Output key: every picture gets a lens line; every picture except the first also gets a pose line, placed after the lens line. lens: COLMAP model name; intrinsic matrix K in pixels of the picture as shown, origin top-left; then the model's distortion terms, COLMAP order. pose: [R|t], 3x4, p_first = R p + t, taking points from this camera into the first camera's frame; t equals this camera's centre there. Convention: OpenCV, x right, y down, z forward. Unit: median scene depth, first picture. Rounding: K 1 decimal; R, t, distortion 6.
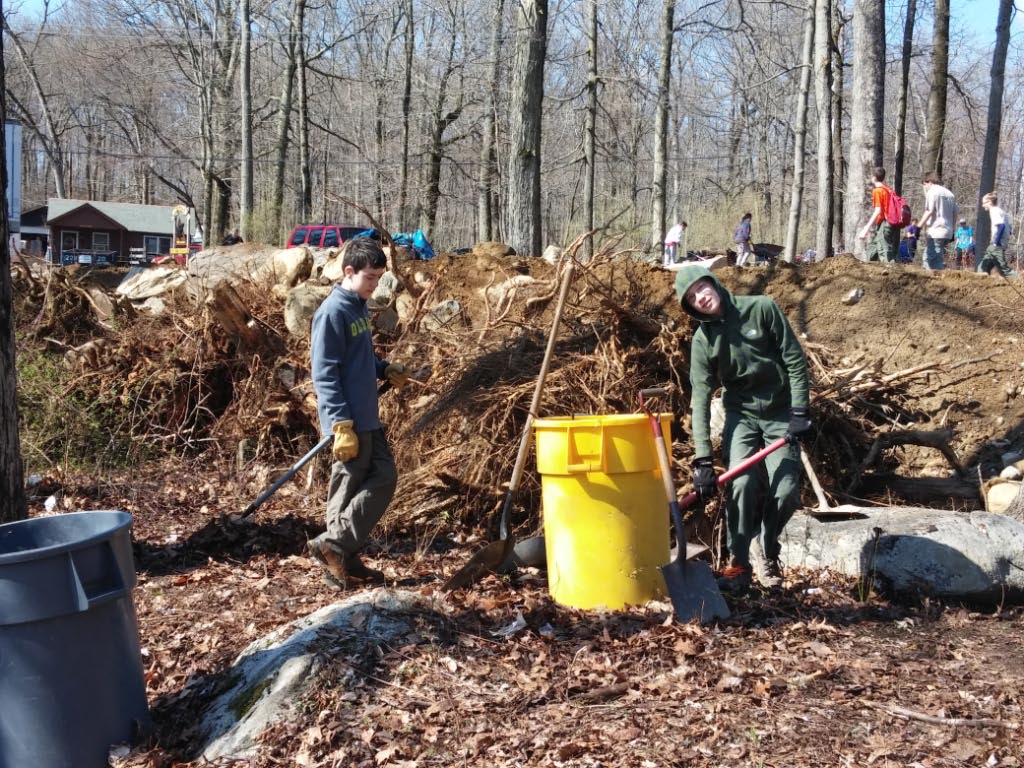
lens RADIAL K [[1331.1, 0, 517.3], [0, 1331.1, 384.6], [0, 0, 1]] dist [0.054570, 0.000000]
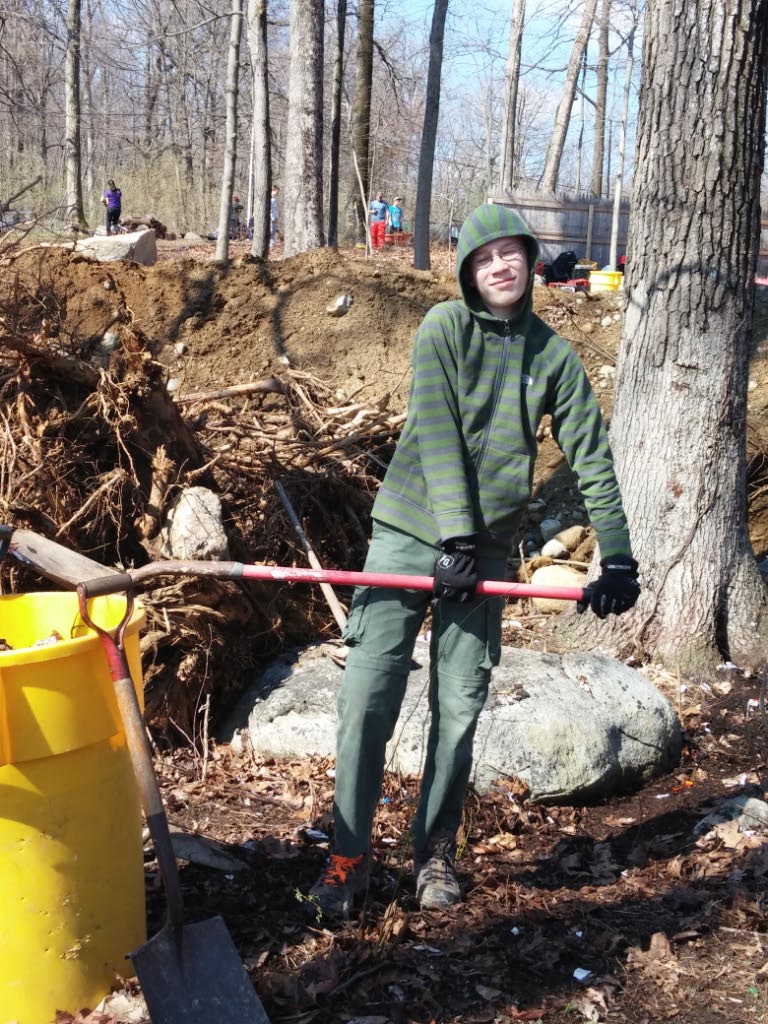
lens RADIAL K [[1331.1, 0, 377.8], [0, 1331.1, 512.4], [0, 0, 1]] dist [0.054570, 0.000000]
pose [[0.947395, -0.038301, 0.317766, 0.020418], [0.000469, 0.992980, 0.118285, -0.037982], [-0.320065, -0.111914, 0.940762, 0.249138]]
